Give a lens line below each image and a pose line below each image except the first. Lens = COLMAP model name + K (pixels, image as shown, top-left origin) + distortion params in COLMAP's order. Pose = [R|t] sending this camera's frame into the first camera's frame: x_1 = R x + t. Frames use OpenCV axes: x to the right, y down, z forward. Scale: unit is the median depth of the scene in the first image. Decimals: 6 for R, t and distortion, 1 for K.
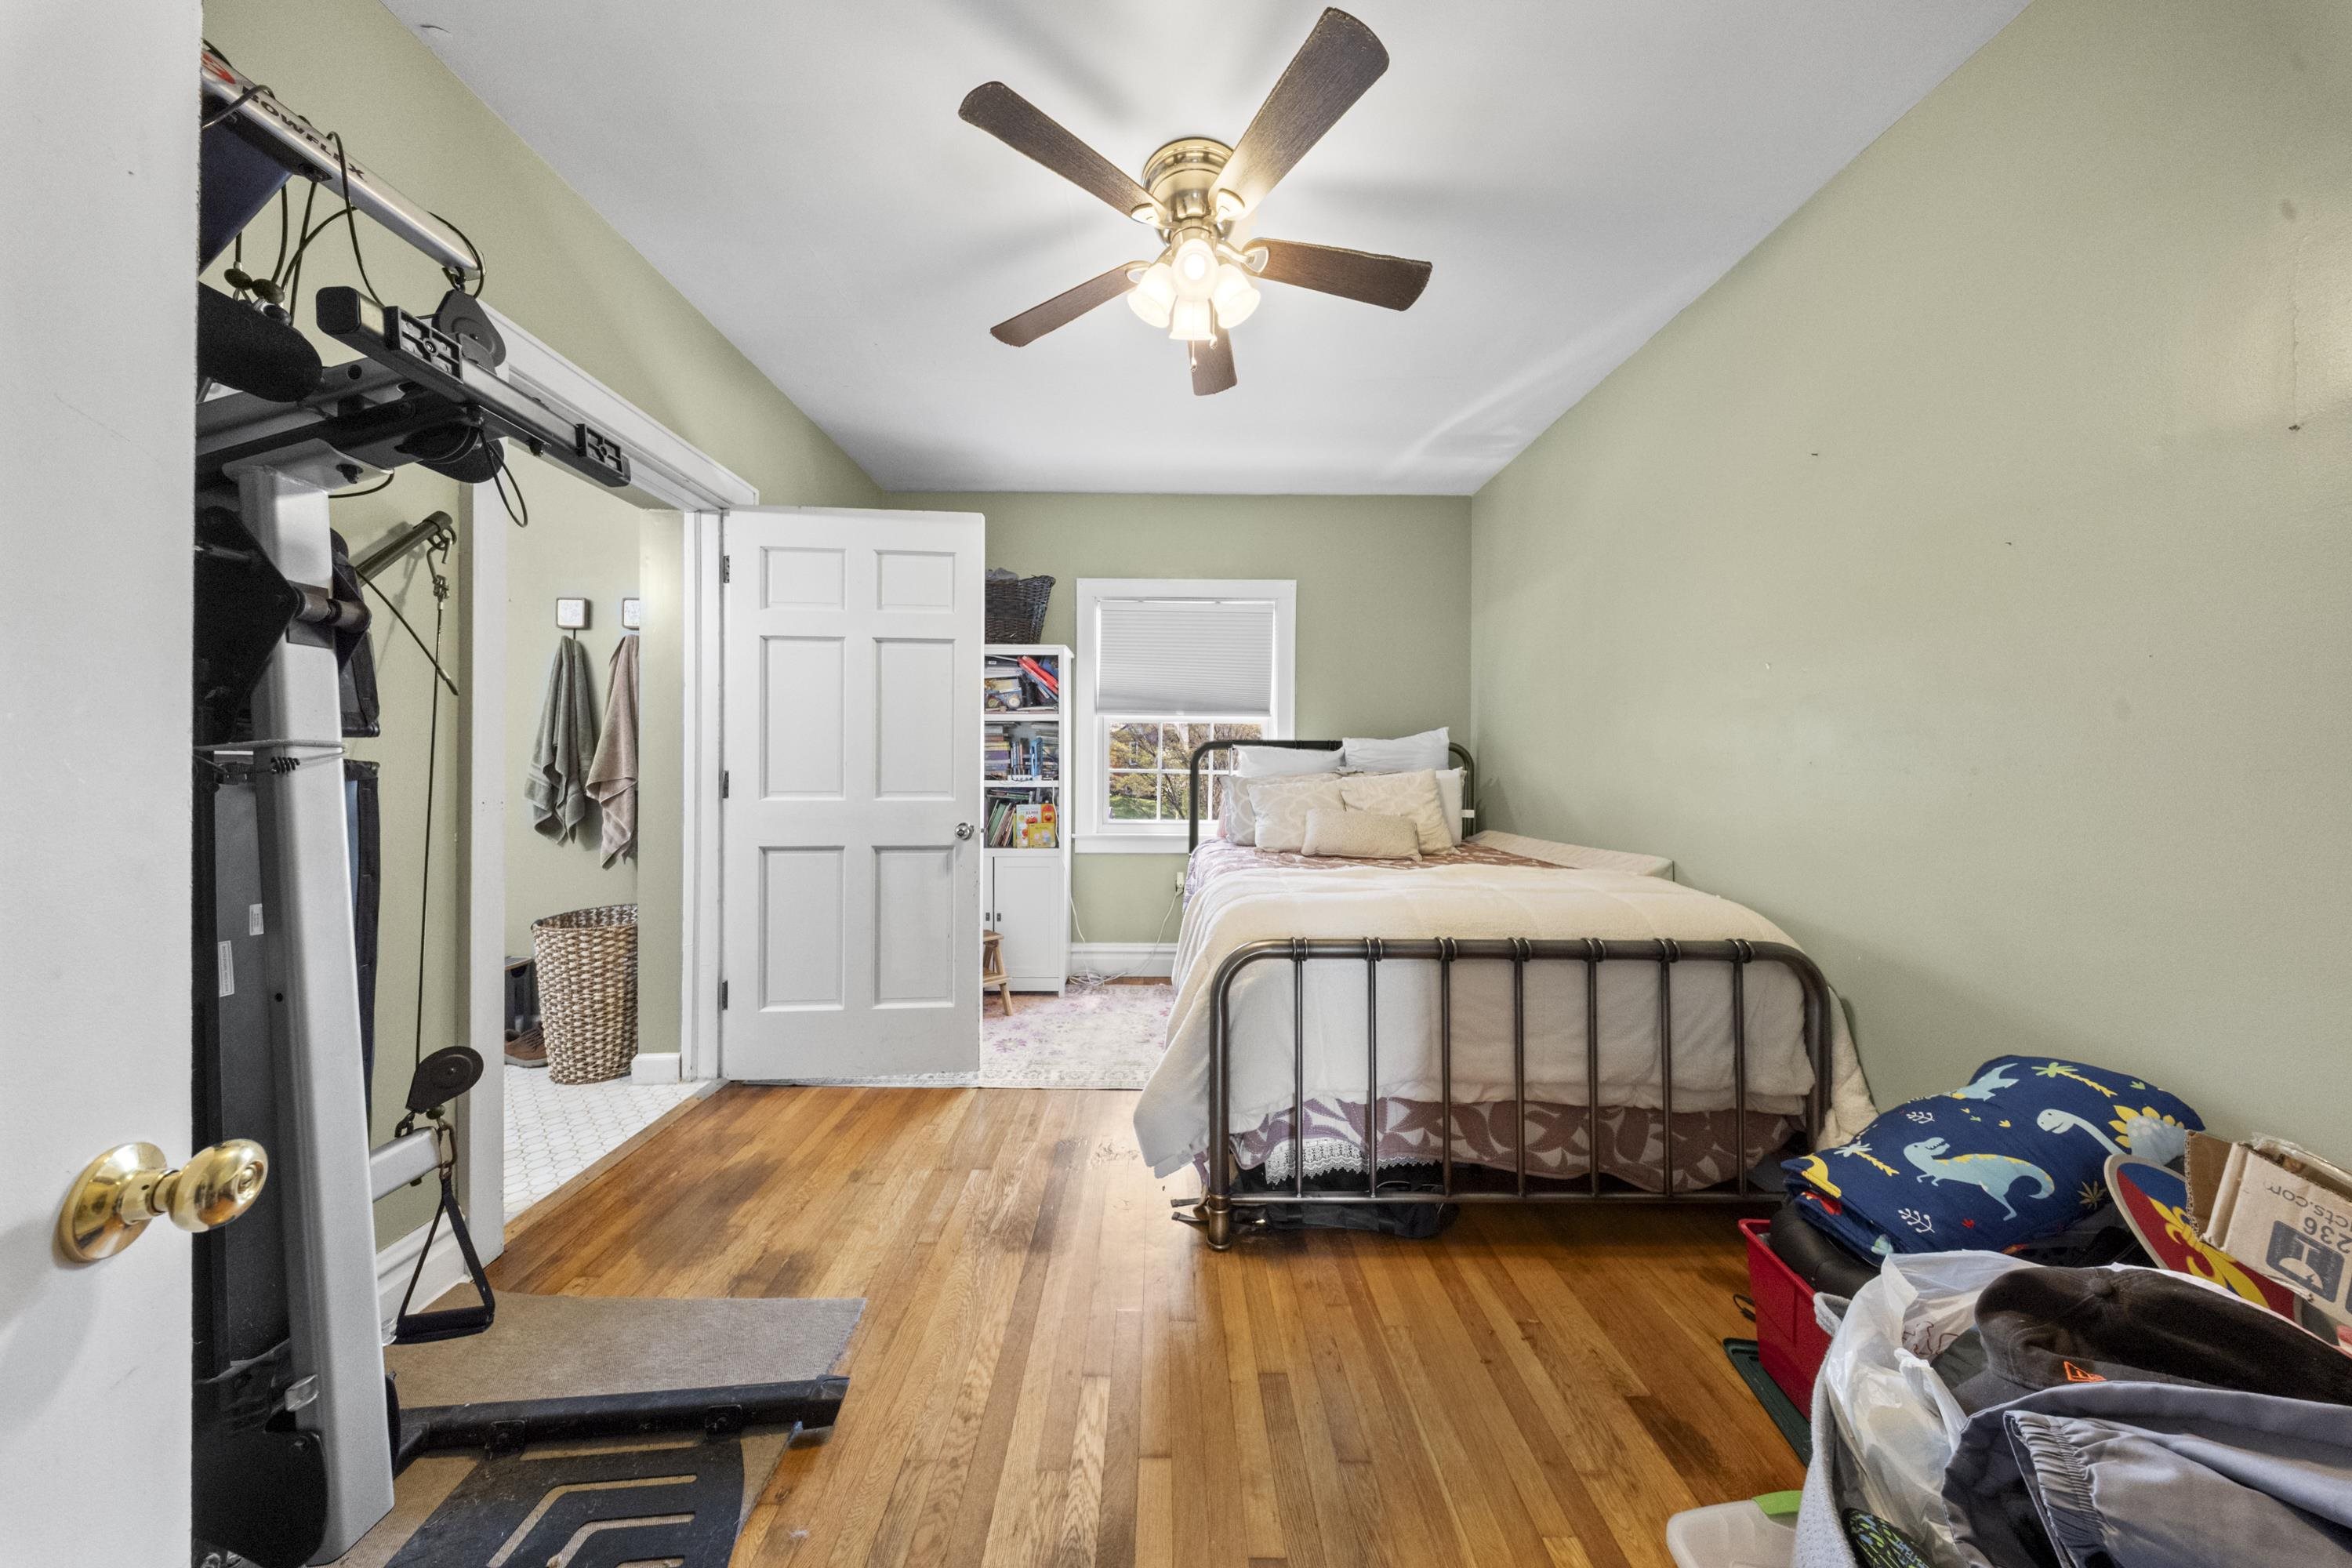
lens RADIAL K [[697.6, 0, 1179.2], [0, 697.6, 759.9], [0, 0, 1]] dist [-0.000261, -0.000026]
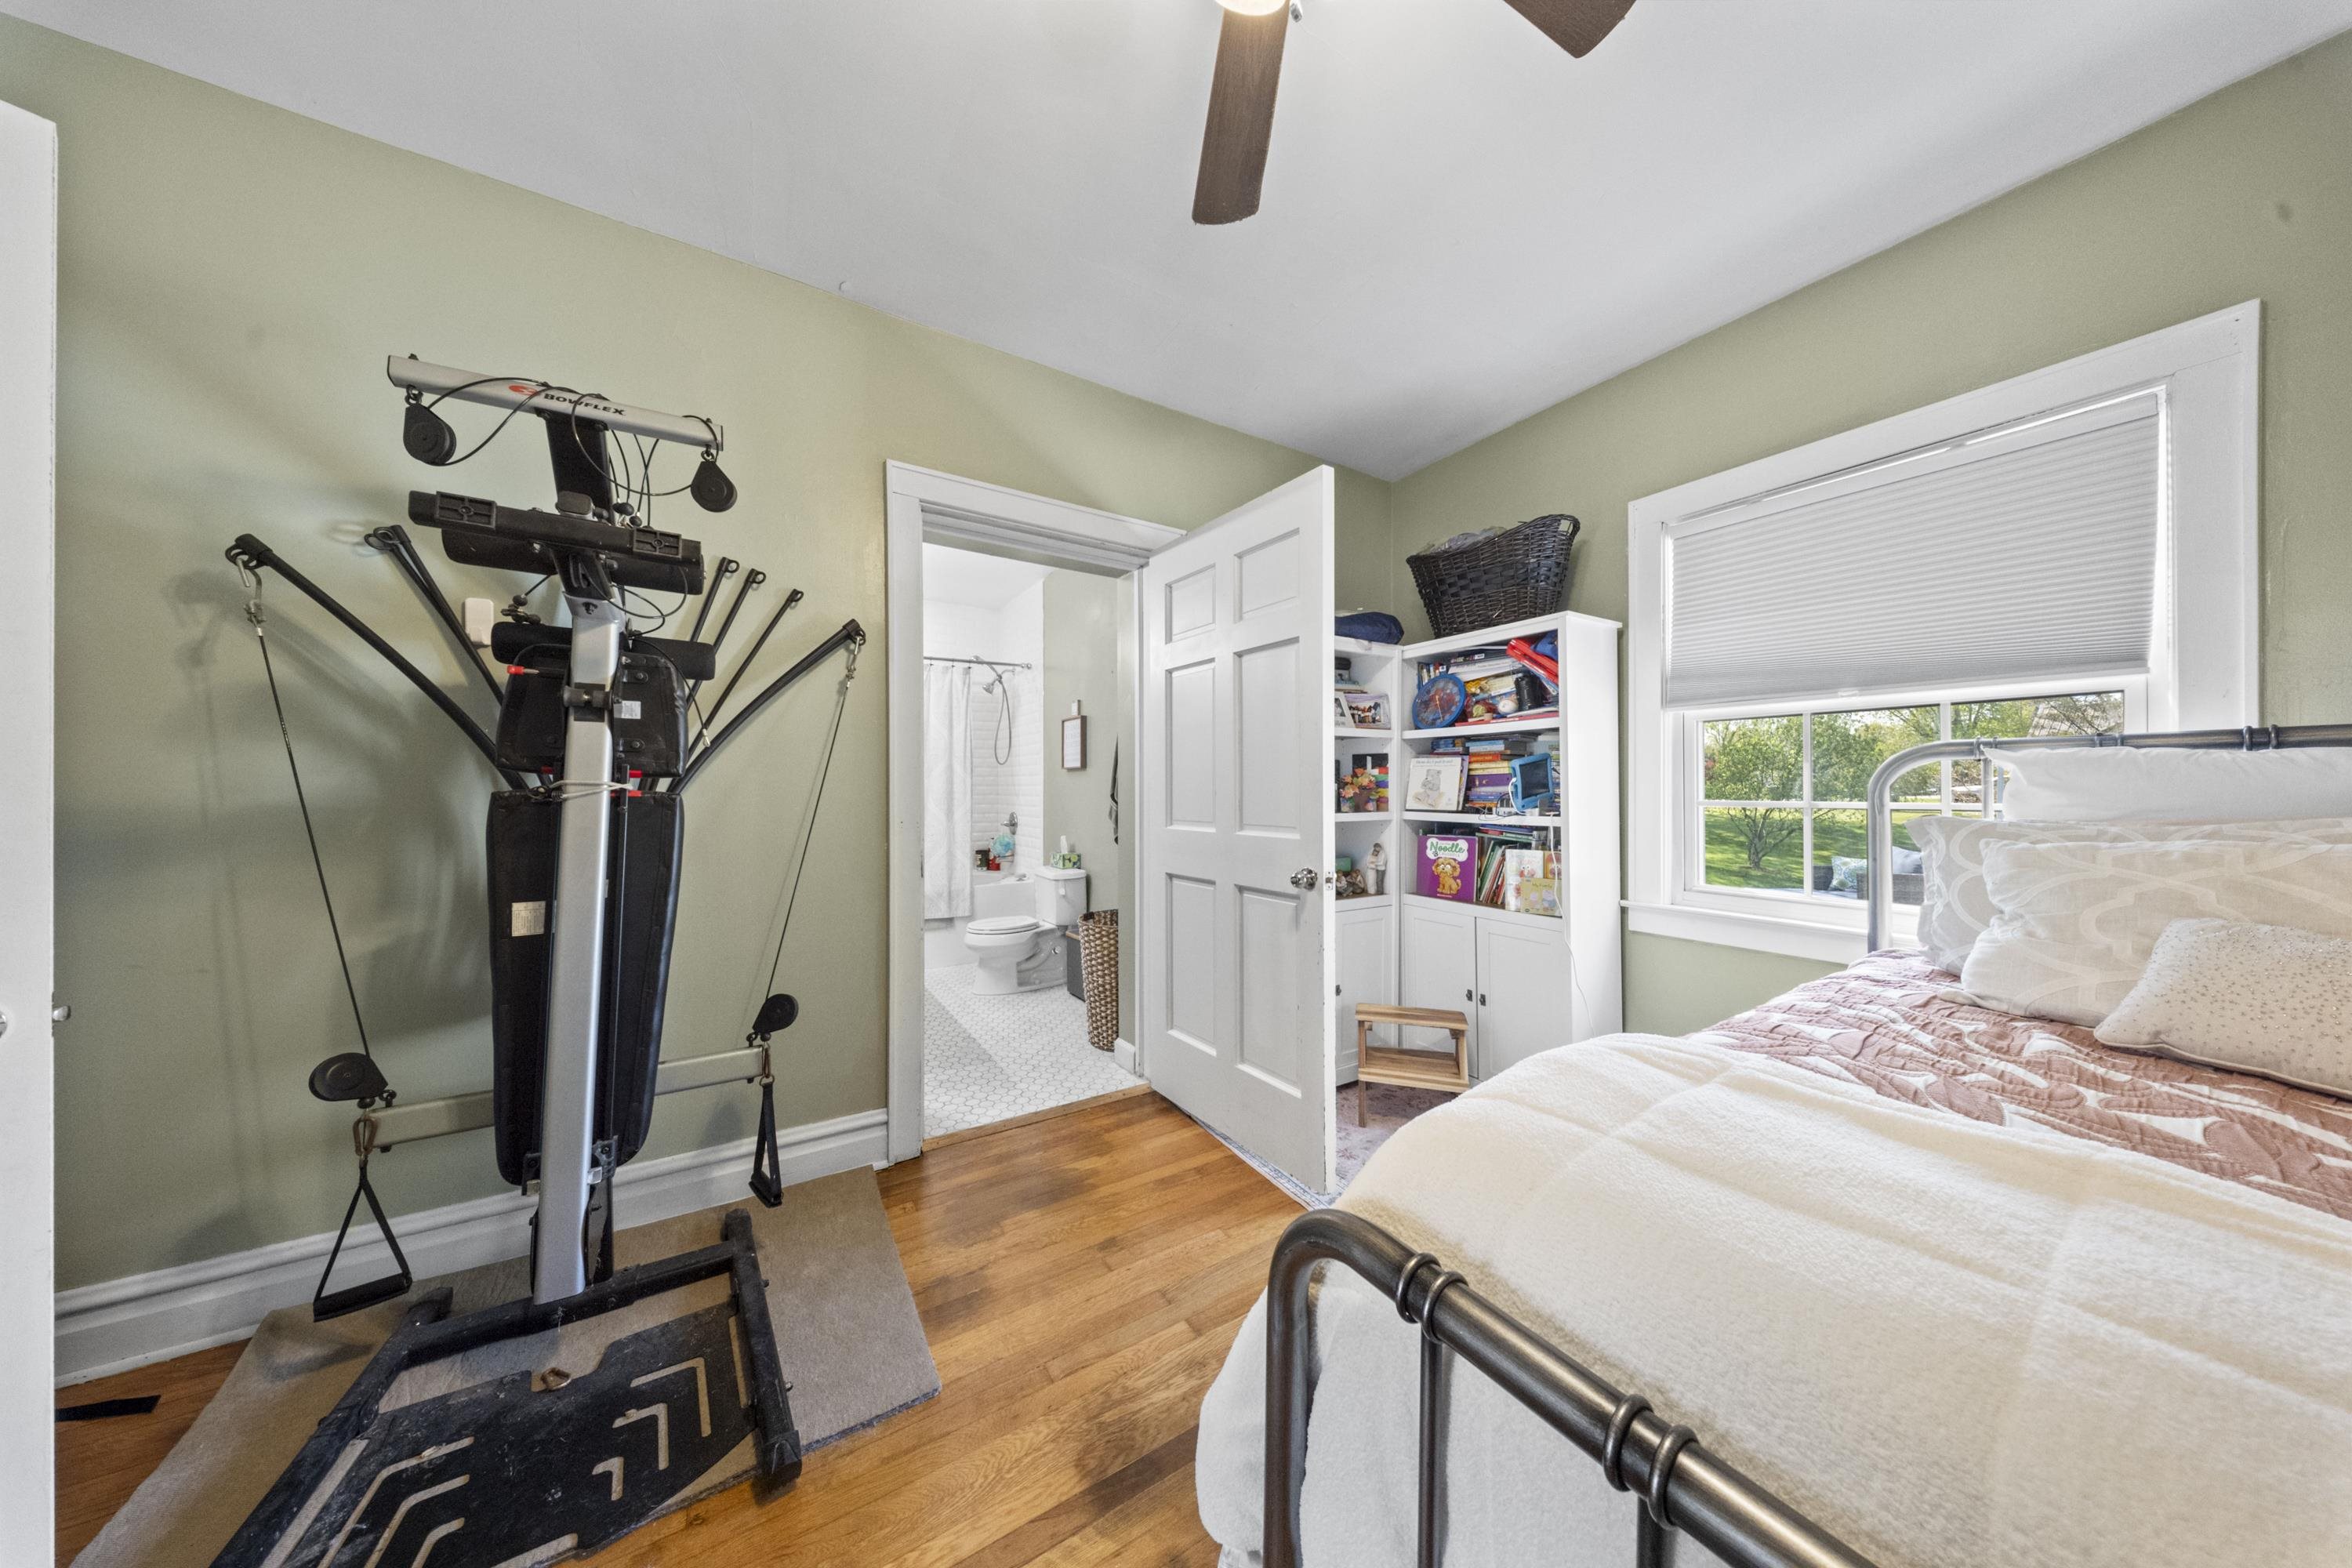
lens RADIAL K [[694.5, 0, 1176.0], [0, 694.5, 784.0], [0, 0, 1]] dist [-0.000733, 0.000004]
pose [[0.510806, -0.011407, -0.859620, 0.287907], [0.007483, 0.999933, -0.008822, 0.001992], [0.859663, -0.001927, 0.510858, 0.475425]]
